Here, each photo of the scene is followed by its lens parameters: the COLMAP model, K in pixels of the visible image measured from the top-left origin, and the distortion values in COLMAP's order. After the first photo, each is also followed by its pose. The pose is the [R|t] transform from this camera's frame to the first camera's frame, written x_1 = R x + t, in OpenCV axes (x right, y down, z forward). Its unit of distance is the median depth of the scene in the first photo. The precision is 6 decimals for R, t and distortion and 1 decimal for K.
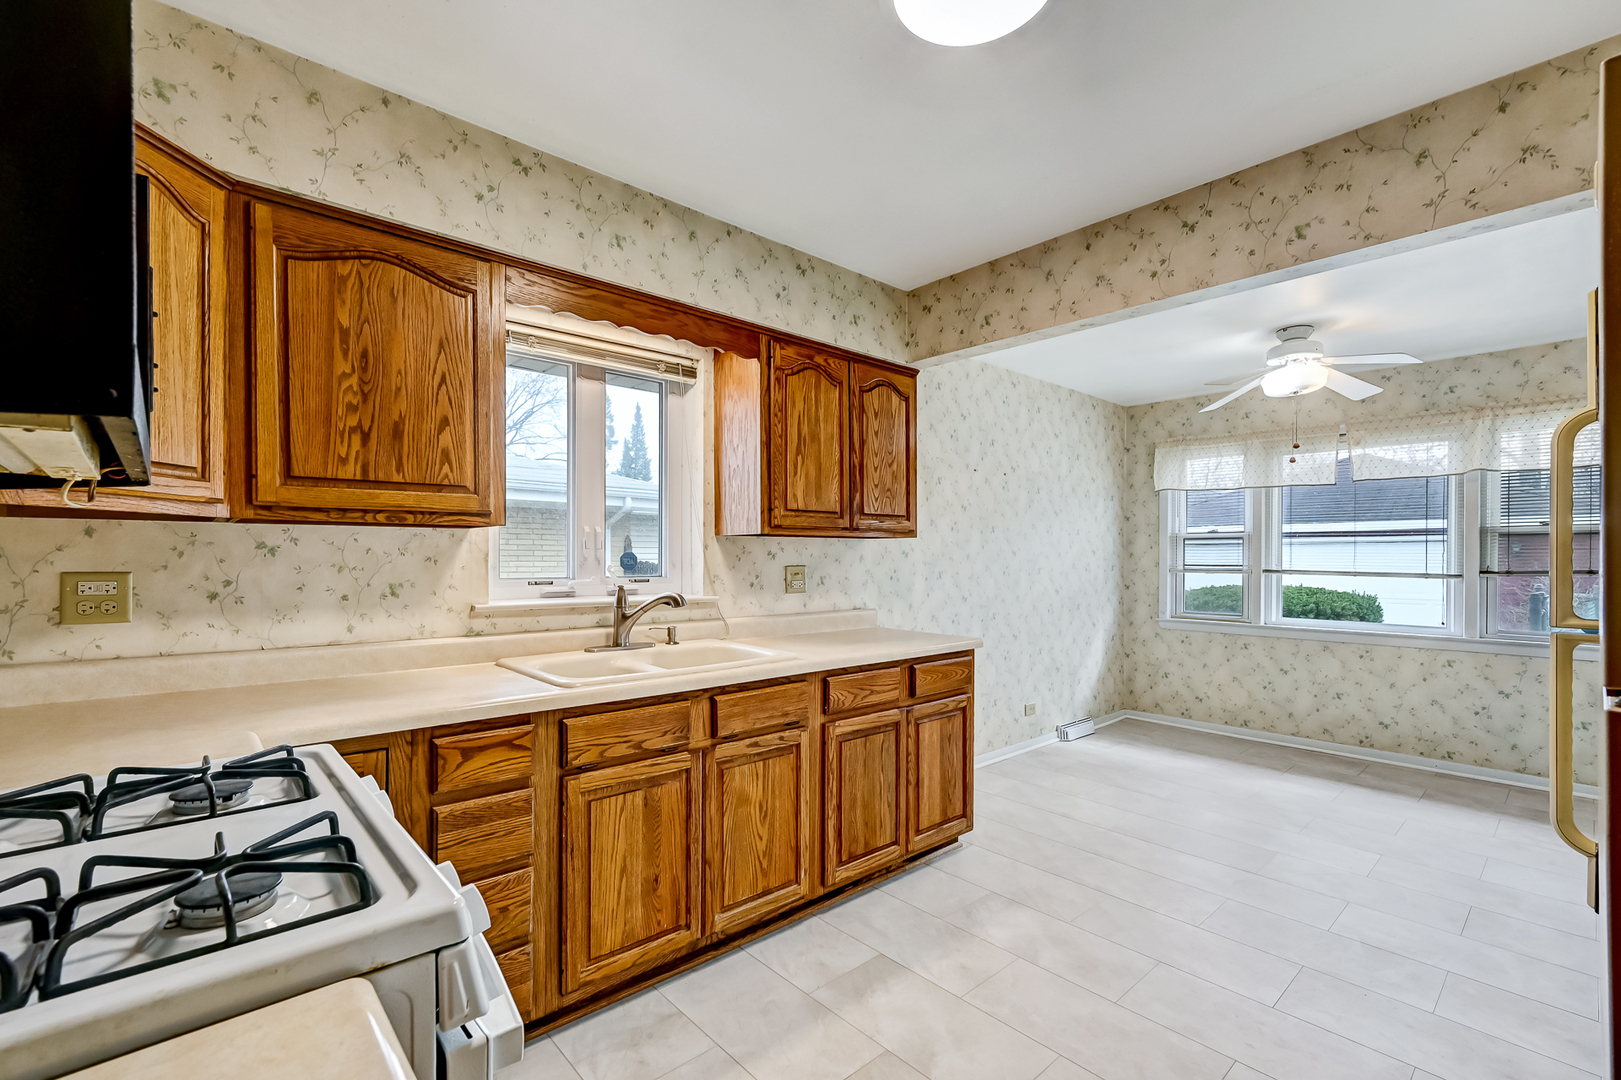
lens RADIAL K [[714.7, 0, 814.0], [0, 714.7, 560.0], [0, 0, 1]] dist [-0.001101, -0.000167]
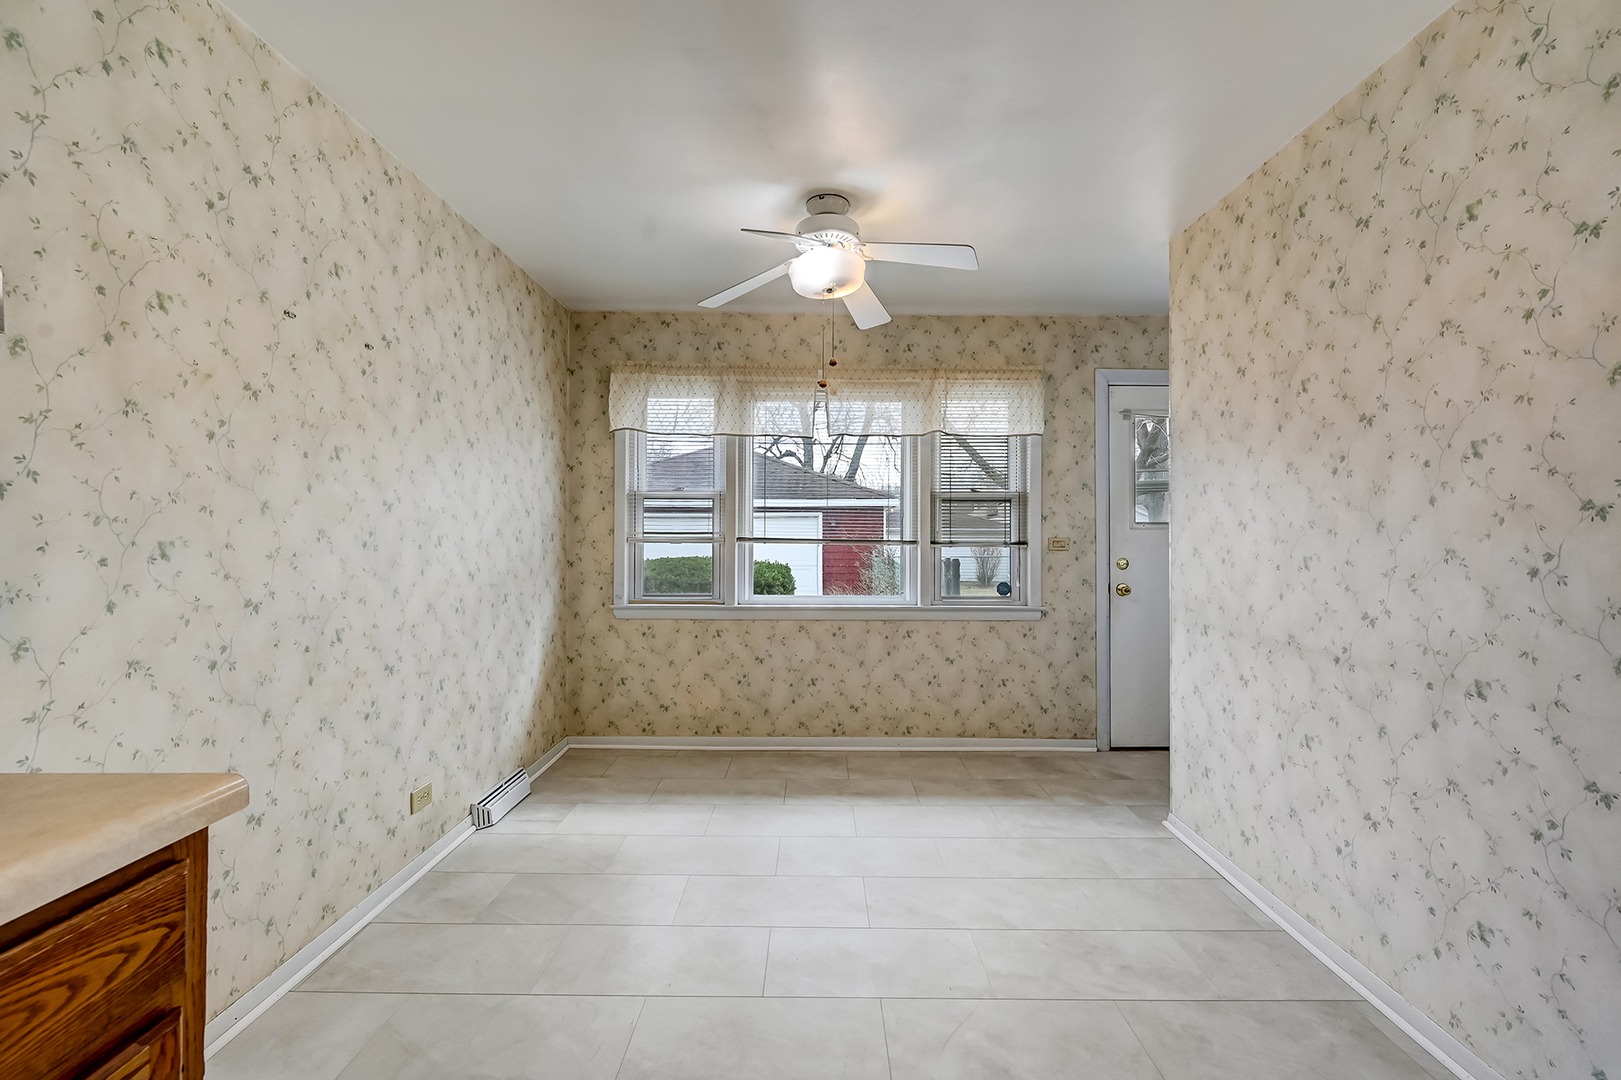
lens RADIAL K [[669.2, 0, 811.1], [0, 669.2, 529.8], [0, 0, 1]] dist [-0.000315, 0.000014]
pose [[0.675326, 0.004907, 0.737503, 0.126774], [0.001687, 0.999965, -0.008198, 0.011455], [-0.737517, 0.006781, 0.675294, 0.436680]]
